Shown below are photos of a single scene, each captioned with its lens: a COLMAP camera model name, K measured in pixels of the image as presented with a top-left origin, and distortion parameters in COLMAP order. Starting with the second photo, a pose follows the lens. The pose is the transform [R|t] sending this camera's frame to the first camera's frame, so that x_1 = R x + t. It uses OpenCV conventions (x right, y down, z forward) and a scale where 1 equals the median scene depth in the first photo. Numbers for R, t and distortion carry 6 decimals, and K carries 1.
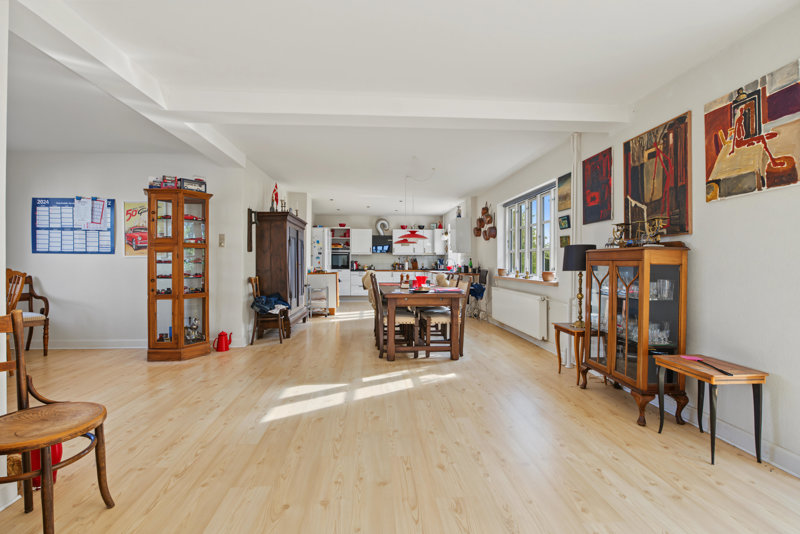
lens RADIAL K [[369.7, 0, 397.8], [0, 369.7, 259.8], [0, 0, 1]] dist [-0.001355, -0.000363]
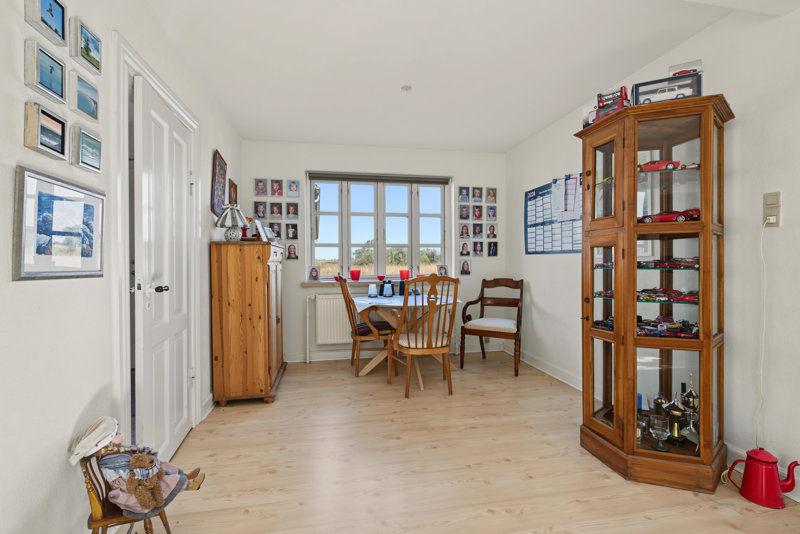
lens RADIAL K [[367.6, 0, 401.6], [0, 367.6, 265.0], [0, 0, 1]] dist [-0.002062, -0.000427]
pose [[0.139445, 0.005183, -0.990216, -0.153231], [0.005093, 0.999969, 0.005951, 0.000759], [0.990217, -0.005873, 0.139414, 0.579568]]
